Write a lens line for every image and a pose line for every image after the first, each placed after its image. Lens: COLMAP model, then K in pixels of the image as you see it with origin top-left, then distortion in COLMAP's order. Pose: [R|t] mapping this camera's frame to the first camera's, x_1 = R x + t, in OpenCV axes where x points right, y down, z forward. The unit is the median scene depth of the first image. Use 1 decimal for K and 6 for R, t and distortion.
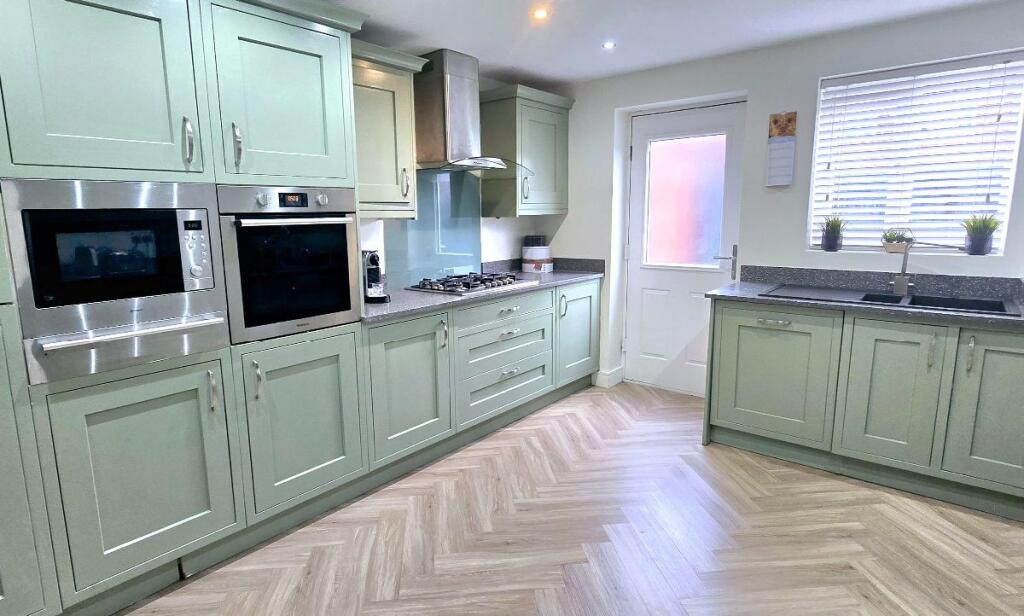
lens RADIAL K [[545.0, 0, 503.7], [0, 545.0, 307.0], [0, 0, 1]] dist [-0.005669, 0.000941]
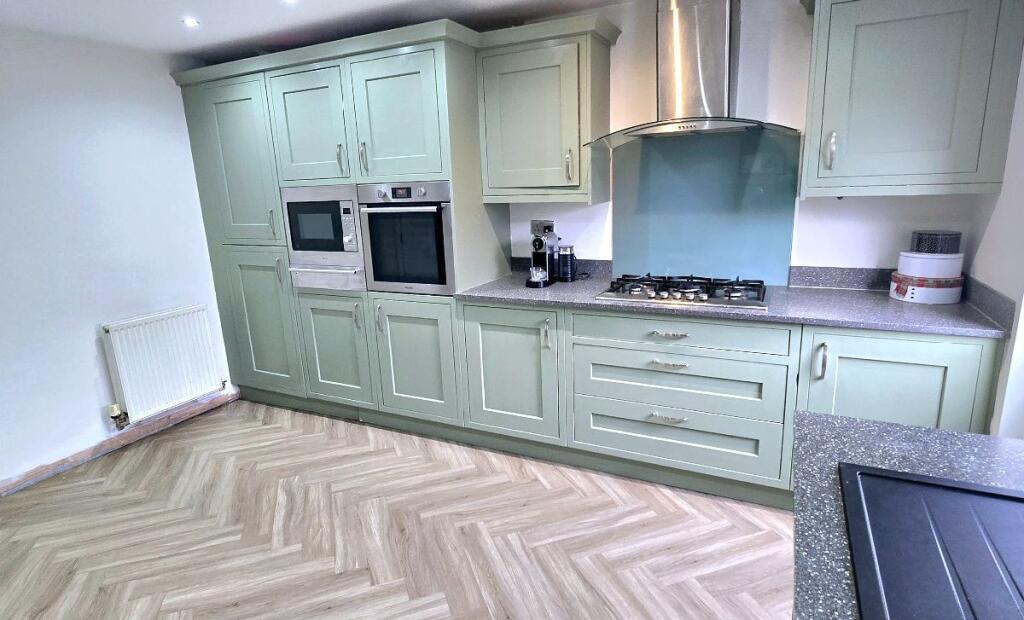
lens RADIAL K [[545.0, 0, 506.4], [0, 545.0, 315.3], [0, 0, 1]] dist [-0.005669, 0.000941]
pose [[0.218327, 0.230365, -0.948296, 0.738833], [-0.132112, 0.969770, 0.205165, -0.159790], [0.966892, 0.080489, 0.242161, 0.712229]]
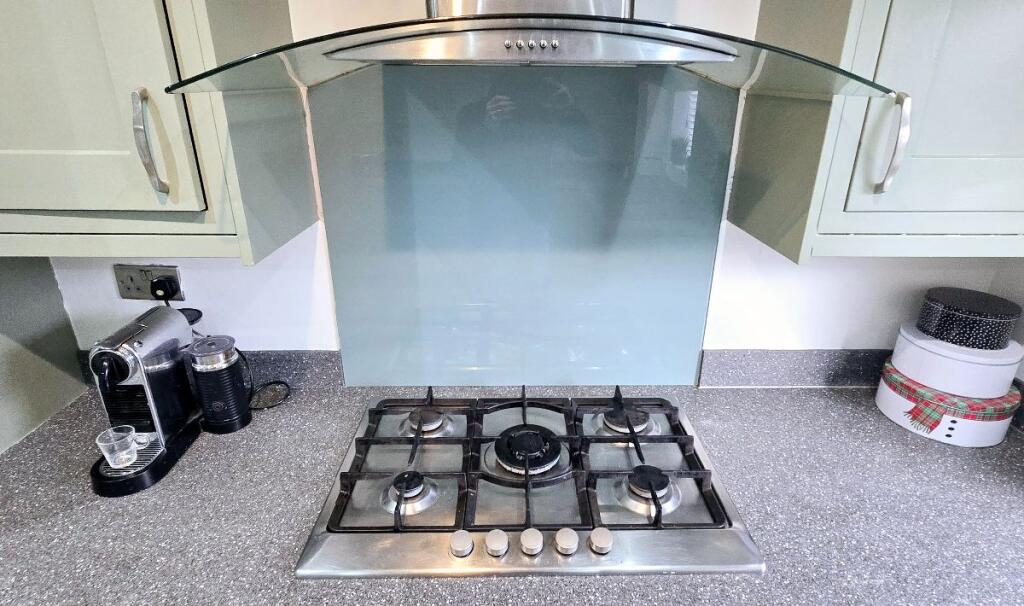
lens RADIAL K [[534.8, 0, 515.5], [0, 534.8, 300.9], [0, 0, 1]] dist [-0.000682, -0.000003]
pose [[0.633806, 0.301097, -0.712482, 0.158276], [-0.141230, 0.950688, 0.276129, -0.259795], [0.760489, -0.074388, 0.645076, 0.981493]]
